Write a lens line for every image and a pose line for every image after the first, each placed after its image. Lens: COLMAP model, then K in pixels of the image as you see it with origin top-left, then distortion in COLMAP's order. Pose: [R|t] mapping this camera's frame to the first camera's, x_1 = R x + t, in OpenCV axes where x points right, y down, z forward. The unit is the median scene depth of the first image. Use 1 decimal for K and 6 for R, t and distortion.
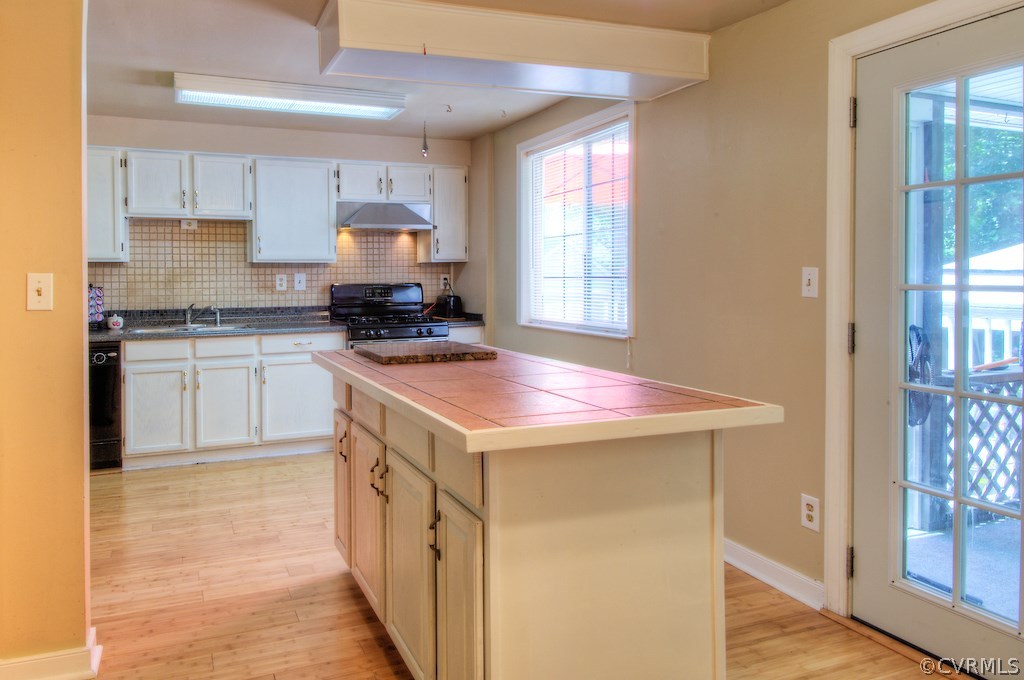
lens RADIAL K [[614.4, 0, 512.8], [0, 614.4, 339.6], [0, 0, 1]] dist [0.001463, 0.000184]
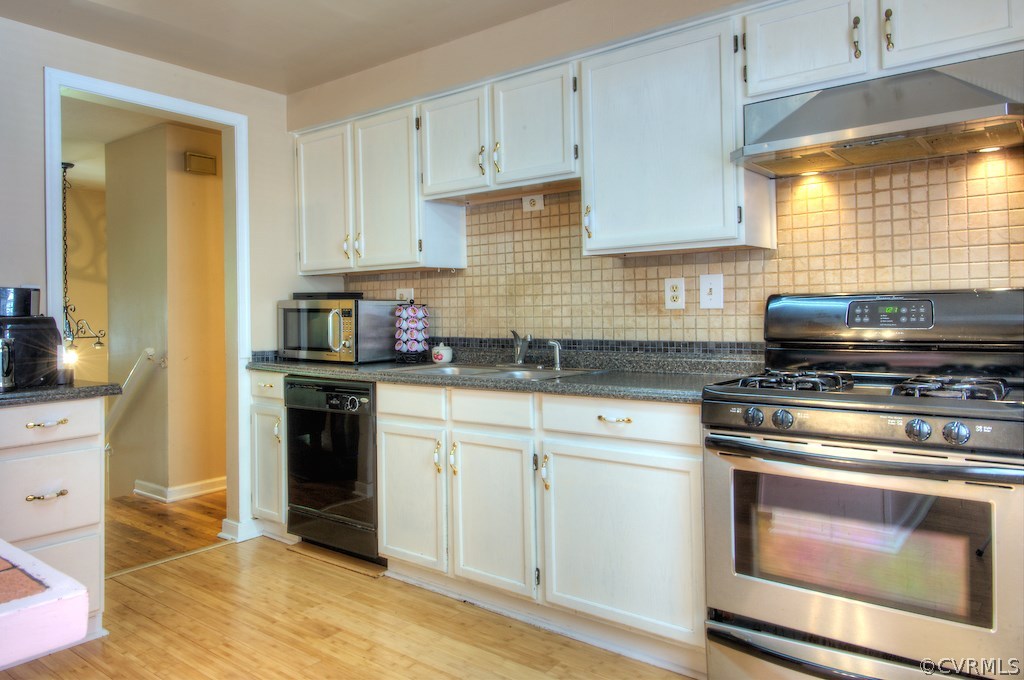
lens RADIAL K [[699.2, 0, 510.9], [0, 699.2, 317.6], [0, 0, 1]] dist [0.020623, -0.002082]
pose [[0.410789, 0.002010, -0.911728, 0.106728], [-0.080204, 0.996200, -0.033940, -0.045559], [0.908196, 0.087067, 0.409390, 0.687903]]
